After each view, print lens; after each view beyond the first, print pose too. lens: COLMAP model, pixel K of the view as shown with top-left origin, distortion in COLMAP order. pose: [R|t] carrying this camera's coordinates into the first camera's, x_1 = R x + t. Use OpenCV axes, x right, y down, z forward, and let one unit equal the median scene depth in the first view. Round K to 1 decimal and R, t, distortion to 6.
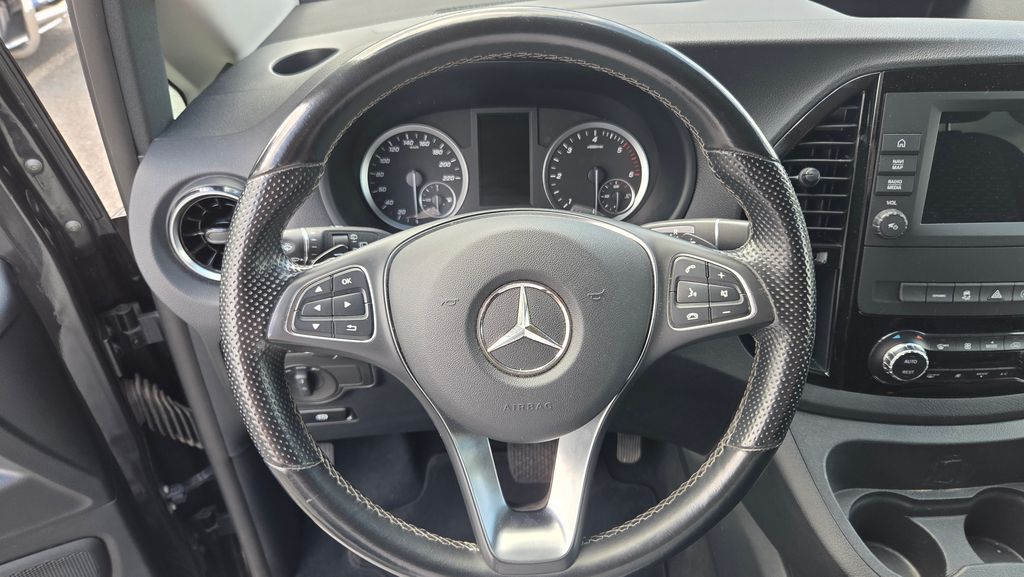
lens RADIAL K [[728.2, 0, 512.0], [0, 728.2, 289.9], [0, 0, 1]] dist [0.059080, -0.009868]
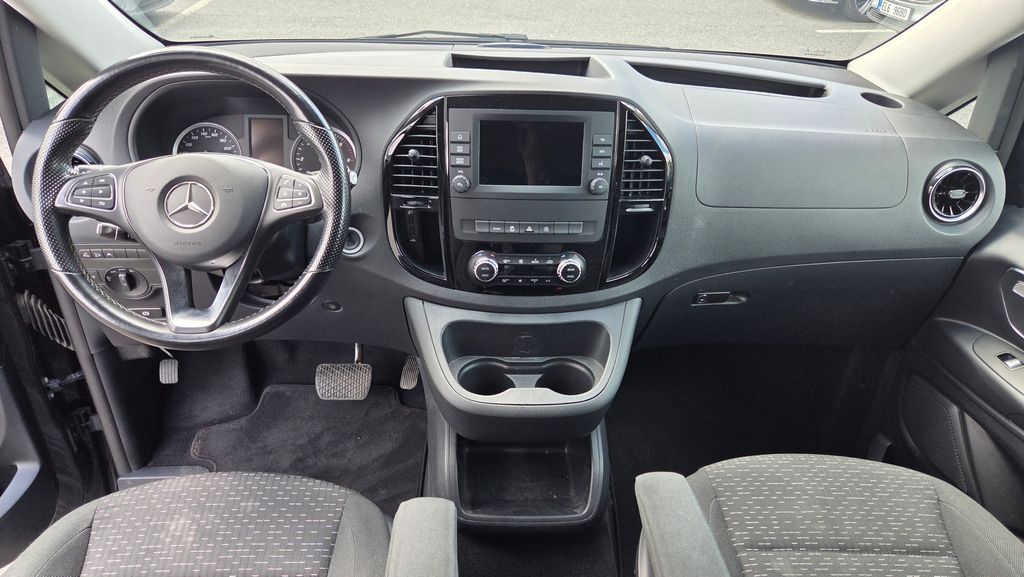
lens RADIAL K [[728.2, 0, 508.9], [0, 728.2, 287.3], [0, 0, 1]] dist [0.059080, -0.009868]
pose [[0.999409, 0.029186, 0.018170, 0.532130], [-0.027596, 0.996224, -0.082312, 0.259738], [-0.020504, 0.081761, 0.996441, -0.618429]]
